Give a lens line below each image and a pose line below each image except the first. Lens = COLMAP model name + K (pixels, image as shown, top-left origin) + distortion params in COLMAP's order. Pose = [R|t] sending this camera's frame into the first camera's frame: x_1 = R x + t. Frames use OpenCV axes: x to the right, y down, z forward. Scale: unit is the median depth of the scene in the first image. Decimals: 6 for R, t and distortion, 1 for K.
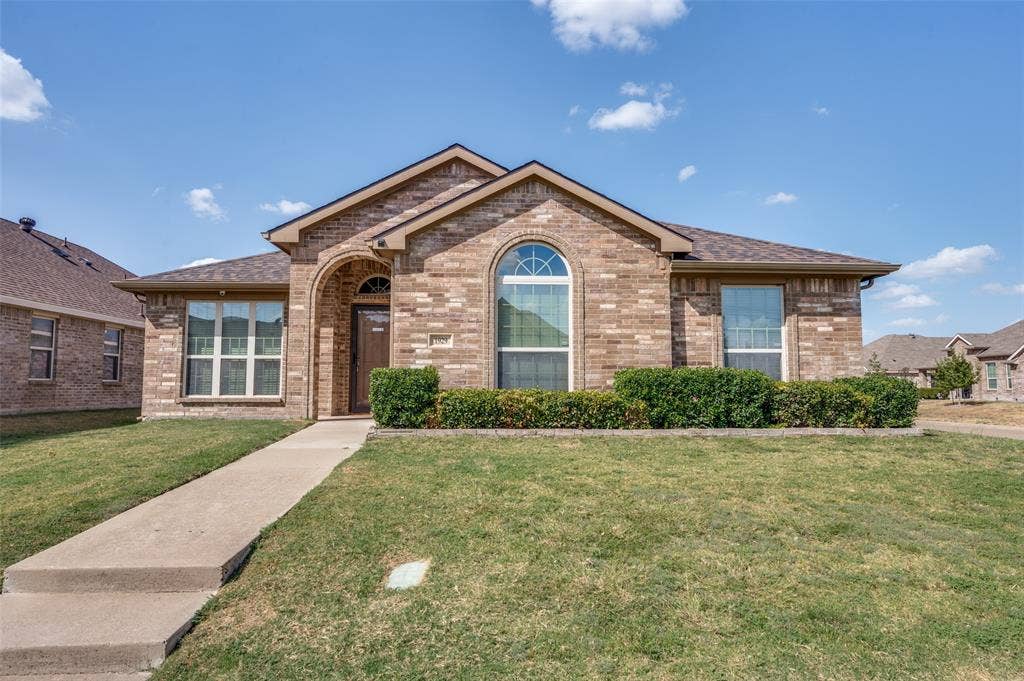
lens RADIAL K [[611.5, 0, 512.2], [0, 611.5, 337.9], [0, 0, 1]] dist [0.000816, 0.000232]
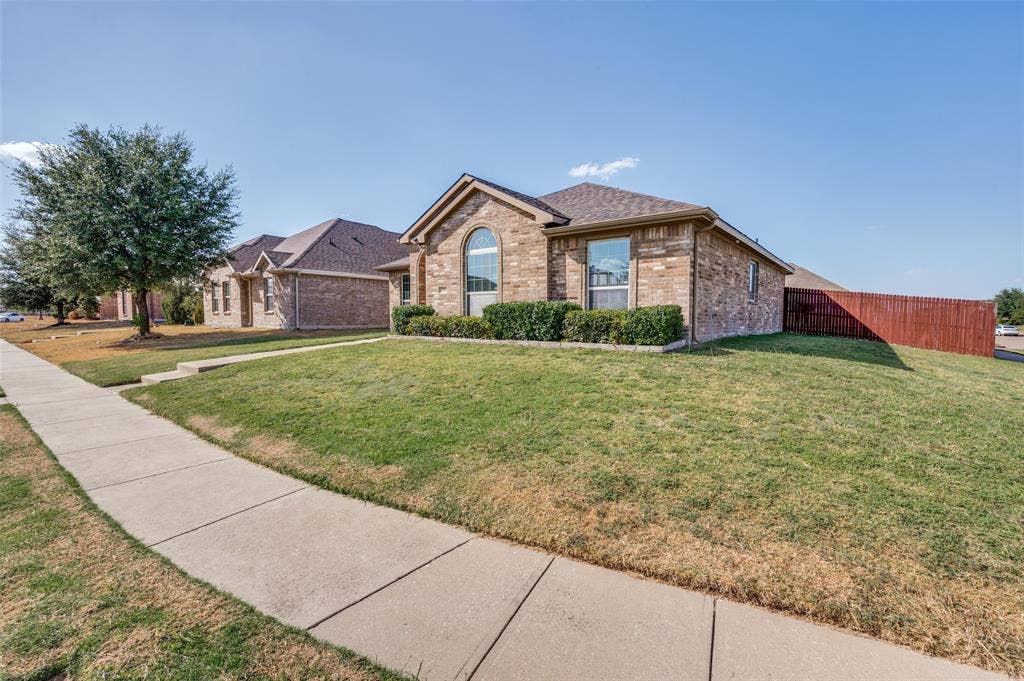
lens RADIAL K [[453.2, 0, 511.3], [0, 453.2, 335.9], [0, 0, 1]] dist [-0.000128, 0.000128]
pose [[0.749579, 0.028691, -0.661293, 0.926468], [0.054138, 0.993056, 0.104450, 0.010880], [0.659697, -0.114095, 0.742821, 0.096112]]
